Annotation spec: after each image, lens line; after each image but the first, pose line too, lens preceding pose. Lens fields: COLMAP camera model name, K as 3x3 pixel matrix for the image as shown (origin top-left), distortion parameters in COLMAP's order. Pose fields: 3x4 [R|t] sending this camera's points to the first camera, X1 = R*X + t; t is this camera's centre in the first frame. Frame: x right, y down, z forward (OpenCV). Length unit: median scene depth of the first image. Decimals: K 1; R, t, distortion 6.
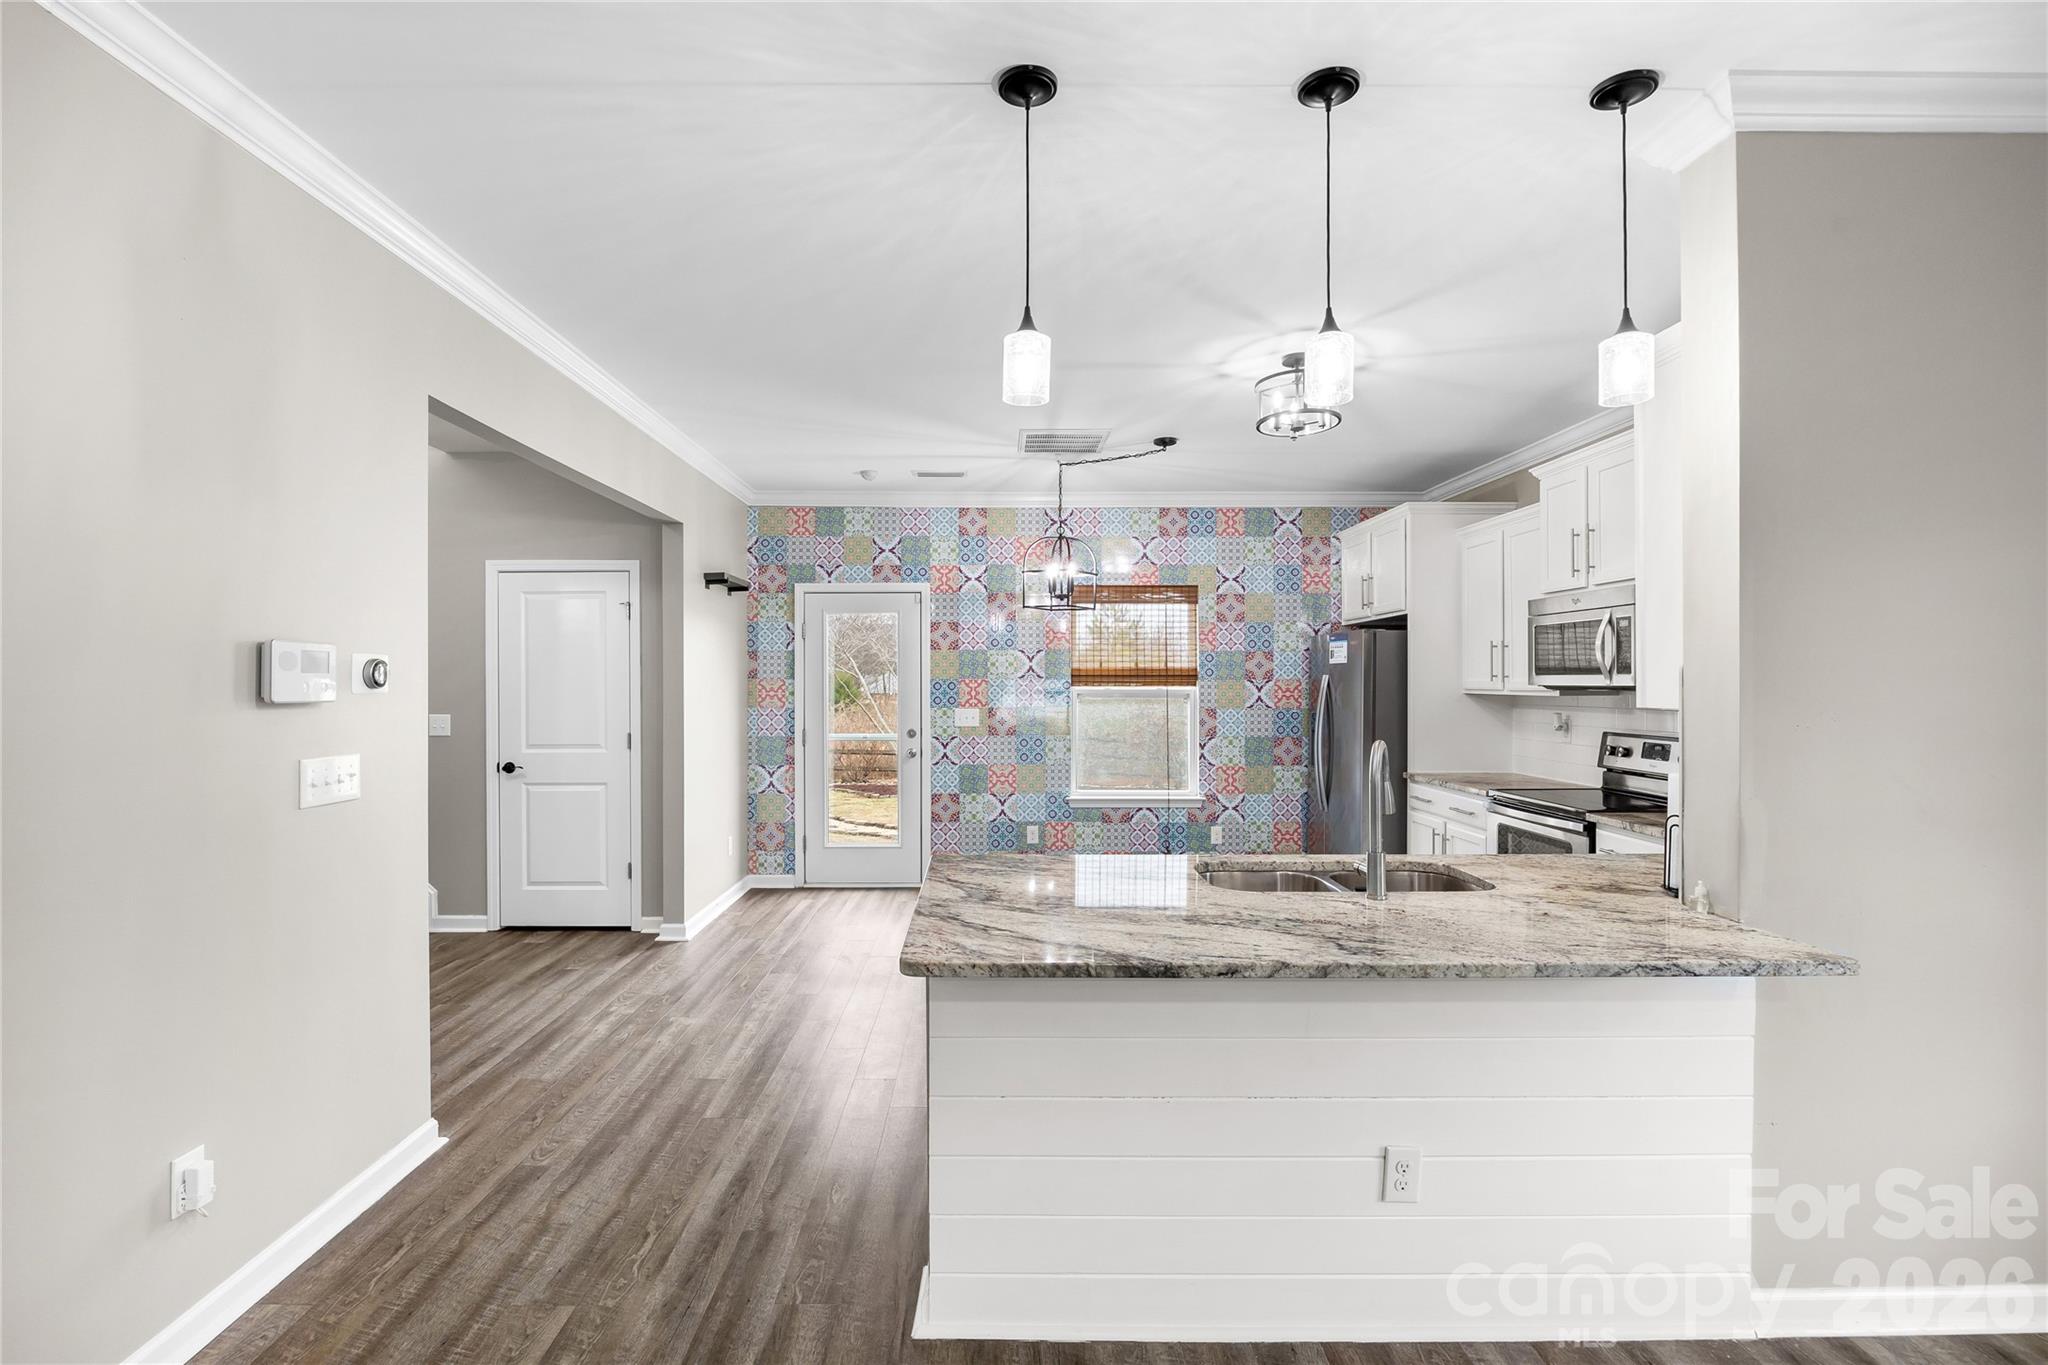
lens RADIAL K [[997.8, 0, 988.1], [0, 997.8, 685.2], [0, 0, 1]] dist [0.000478, 0.000161]
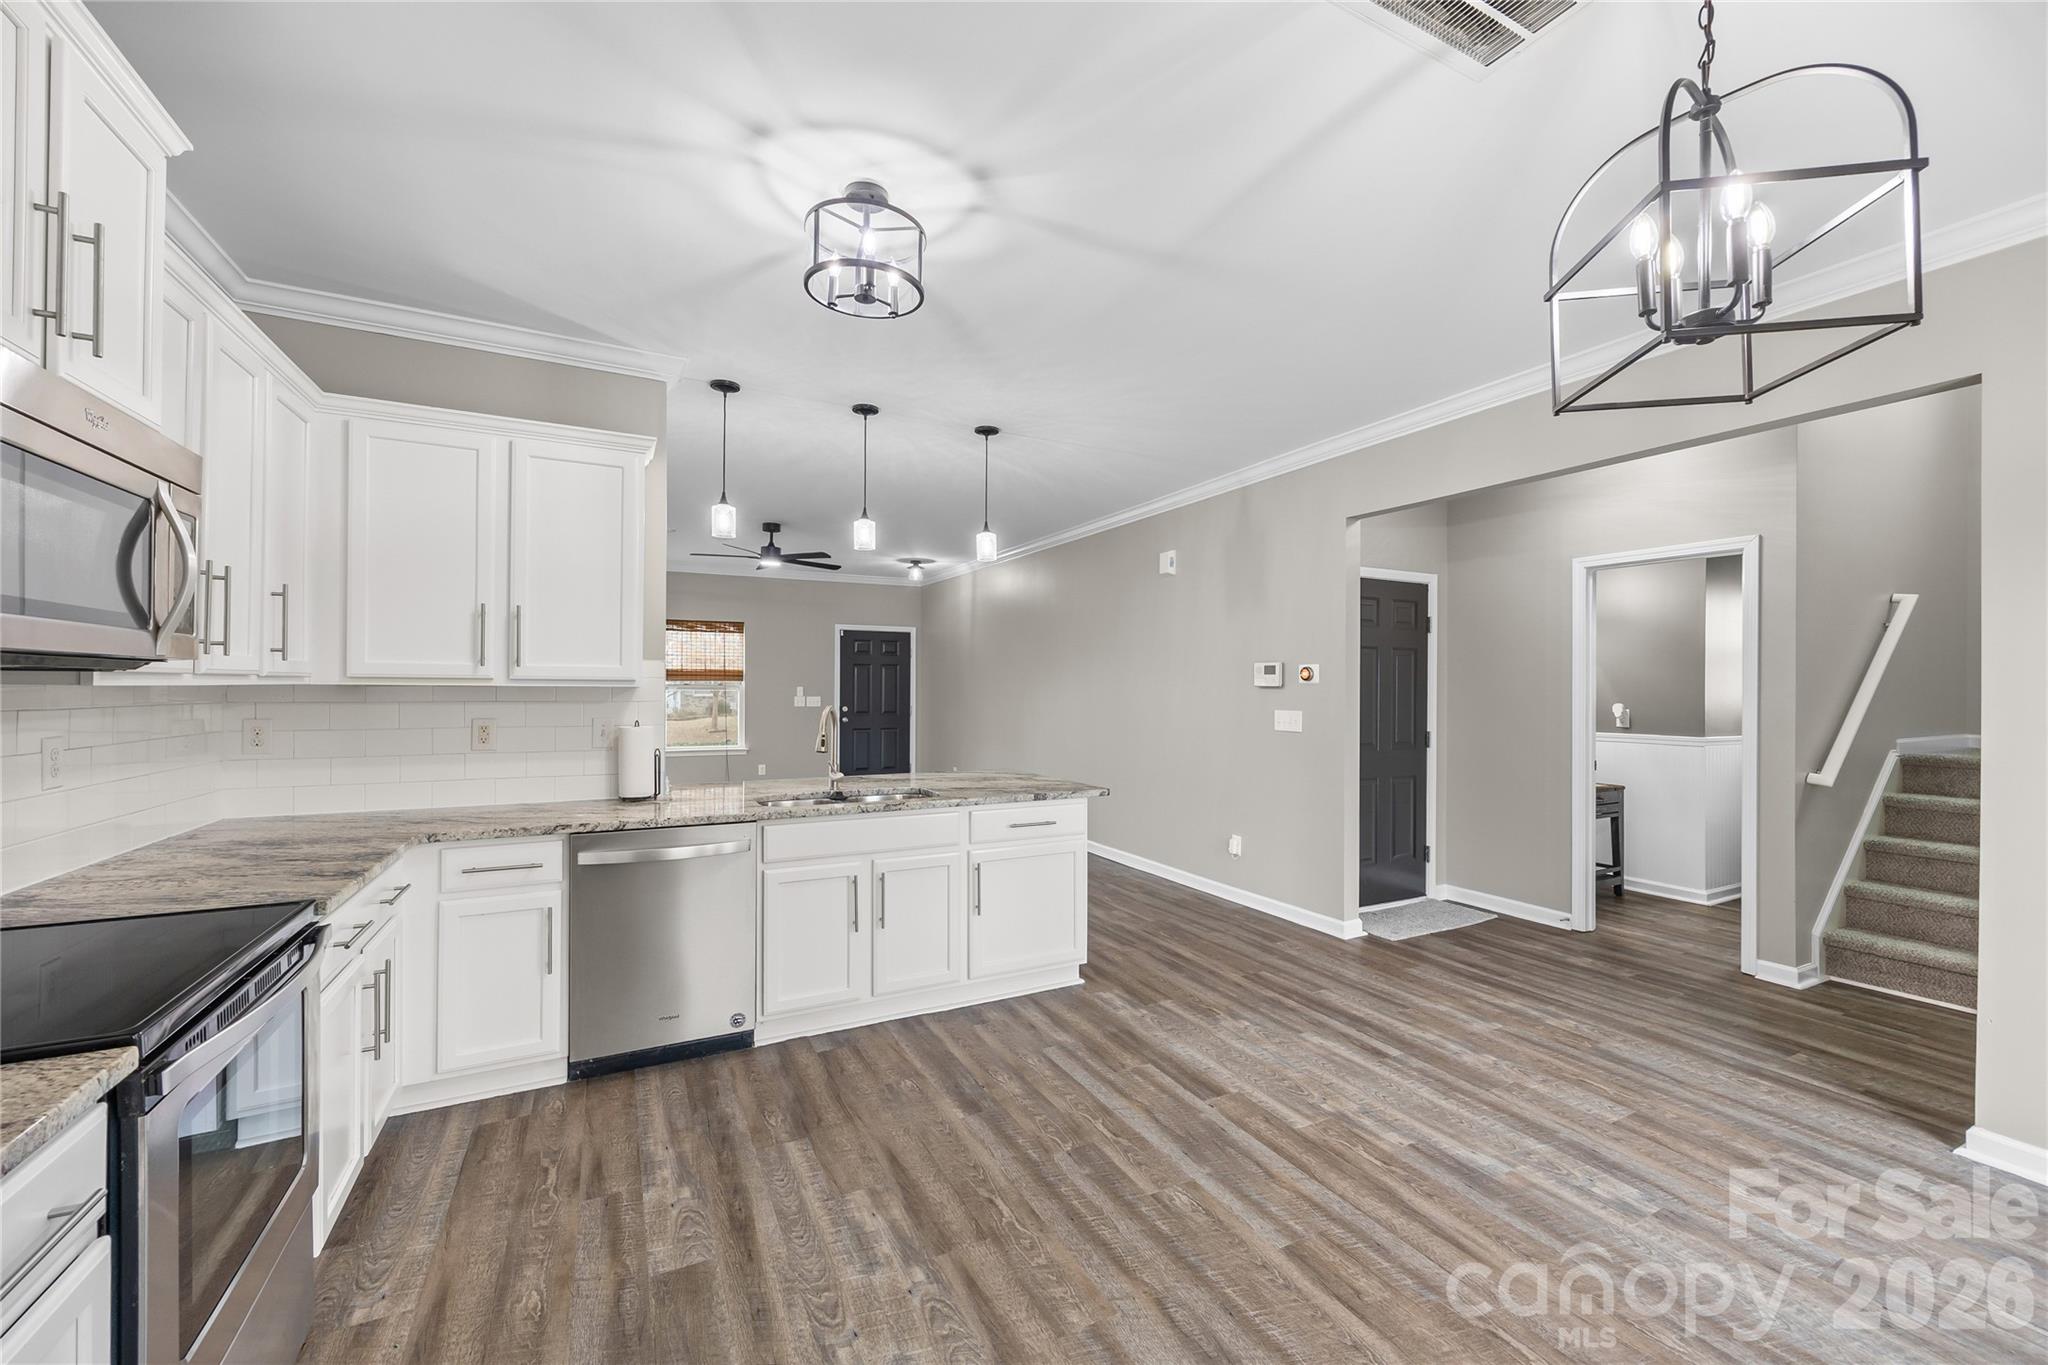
lens RADIAL K [[822.7, 0, 1027.4], [0, 822.7, 701.8], [0, 0, 1]] dist [-0.000382, -0.000257]
pose [[-0.895859, 0.001710, -0.444336, 0.469320], [-0.007410, 0.999796, 0.018788, 0.010337], [0.444278, 0.020124, -0.895663, 1.584991]]
